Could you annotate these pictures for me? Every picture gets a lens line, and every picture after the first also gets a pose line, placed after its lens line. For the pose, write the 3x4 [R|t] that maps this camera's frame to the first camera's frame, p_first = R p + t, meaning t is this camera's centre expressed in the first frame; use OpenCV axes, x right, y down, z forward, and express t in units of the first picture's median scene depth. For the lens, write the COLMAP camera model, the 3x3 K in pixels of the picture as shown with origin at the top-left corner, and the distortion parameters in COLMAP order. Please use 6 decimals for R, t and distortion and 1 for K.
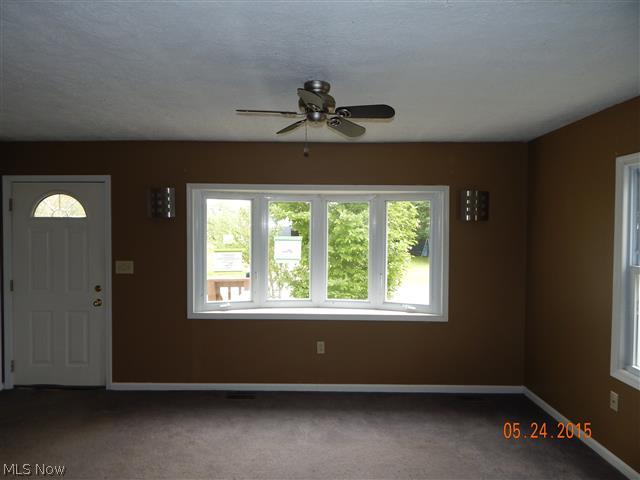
lens RADIAL K [[425.8, 0, 324.1], [0, 425.8, 239.1], [0, 0, 1]] dist [-0.007075, -0.000999]
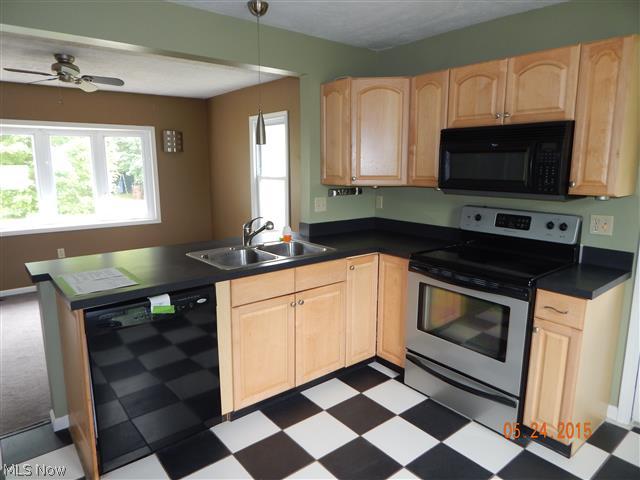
lens RADIAL K [[425.8, 0, 323.1], [0, 425.8, 236.5], [0, 0, 1]] dist [-0.007075, -0.000999]
pose [[0.776207, -0.115874, 0.619738, -0.186238], [0.026530, 0.988098, 0.151520, 0.035364], [-0.629919, -0.101169, 0.770043, -0.471903]]
